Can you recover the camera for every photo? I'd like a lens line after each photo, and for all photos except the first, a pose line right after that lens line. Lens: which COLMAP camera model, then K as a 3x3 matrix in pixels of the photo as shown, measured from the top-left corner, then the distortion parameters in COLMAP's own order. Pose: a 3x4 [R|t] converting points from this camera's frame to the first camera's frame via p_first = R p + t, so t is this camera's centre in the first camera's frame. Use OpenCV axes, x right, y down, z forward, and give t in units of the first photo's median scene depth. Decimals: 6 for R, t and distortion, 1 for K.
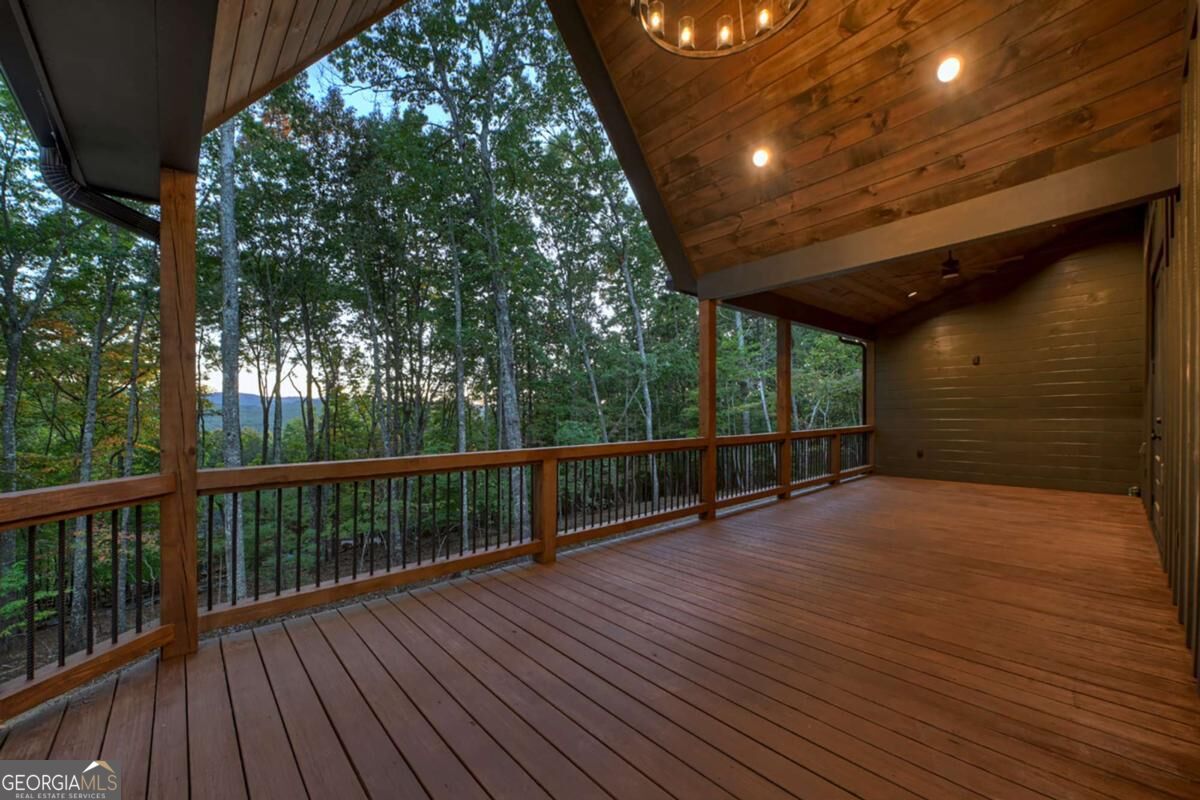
lens RADIAL K [[485.3, 0, 597.8], [0, 485.3, 403.0], [0, 0, 1]] dist [-0.019377, 0.000193]
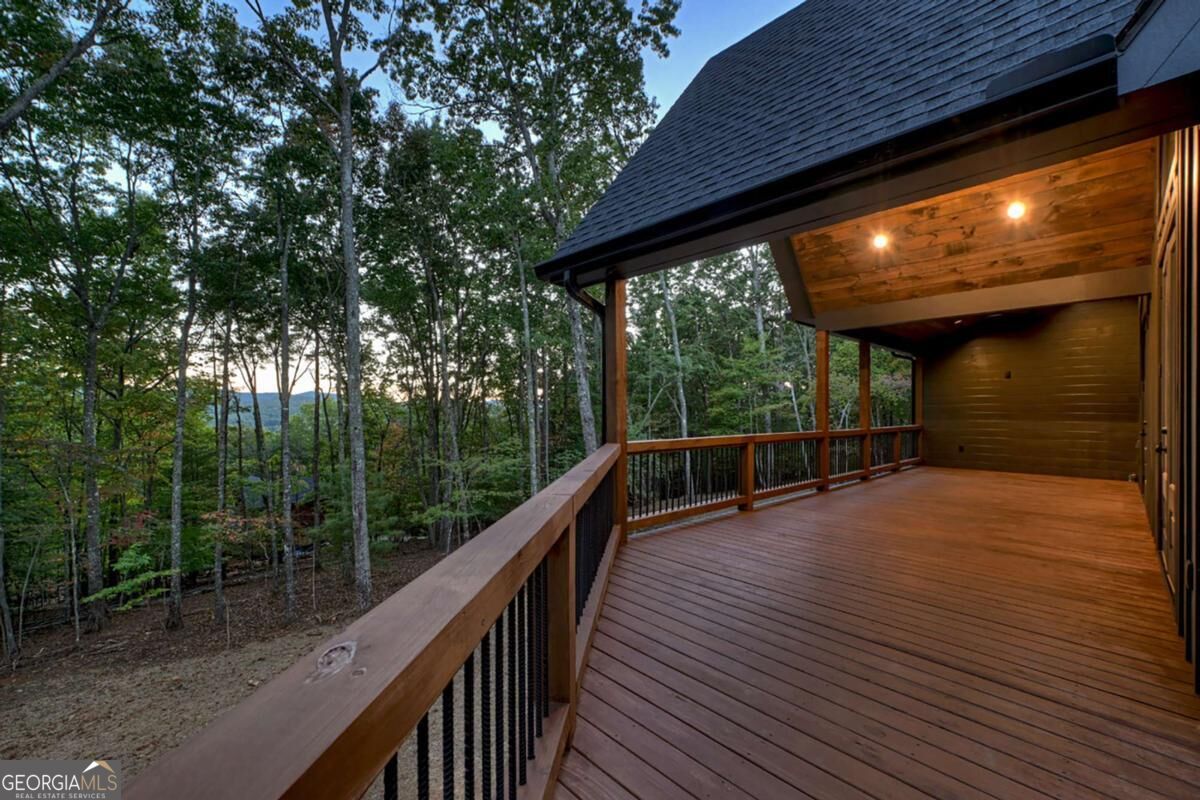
lens RADIAL K [[495.6, 0, 601.9], [0, 495.6, 405.1], [0, 0, 1]] dist [-0.016513, -0.000955]
pose [[0.999924, 0.009351, 0.008078, -0.132029], [-0.009401, 0.999937, 0.006126, -0.001851], [-0.008020, -0.006201, 0.999949, -0.128549]]
